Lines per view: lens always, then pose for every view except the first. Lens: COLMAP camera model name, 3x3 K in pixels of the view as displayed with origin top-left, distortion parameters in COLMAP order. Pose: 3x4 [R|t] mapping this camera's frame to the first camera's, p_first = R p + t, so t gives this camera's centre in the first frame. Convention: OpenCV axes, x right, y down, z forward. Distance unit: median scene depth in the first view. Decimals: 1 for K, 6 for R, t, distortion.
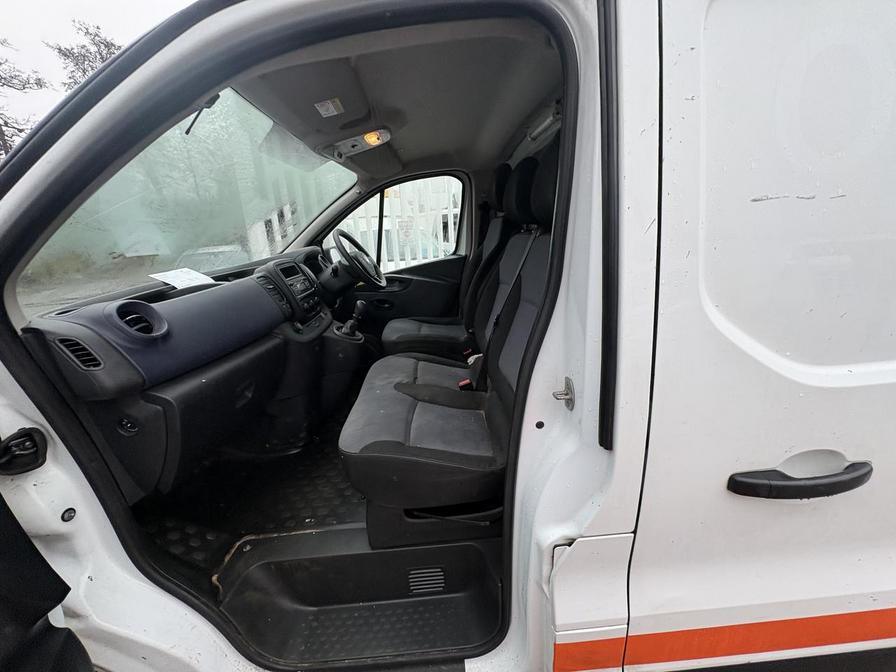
lens RADIAL K [[358.4, 0, 447.4], [0, 358.4, 336.3], [0, 0, 1]] dist [0.002085, 0.000036]
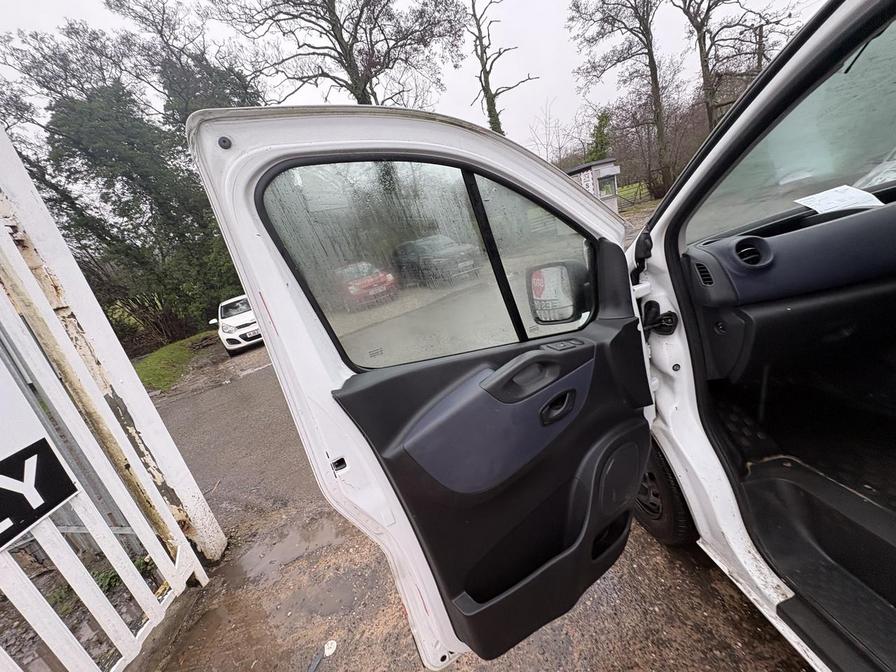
lens RADIAL K [[358.4, 0, 451.6], [0, 358.4, 339.6], [0, 0, 1]] dist [0.002085, 0.000036]
pose [[0.074147, 0.330864, -0.940761, 0.289338], [-0.044163, 0.943522, 0.328354, -0.094656], [0.996269, 0.017201, 0.084571, -0.138089]]
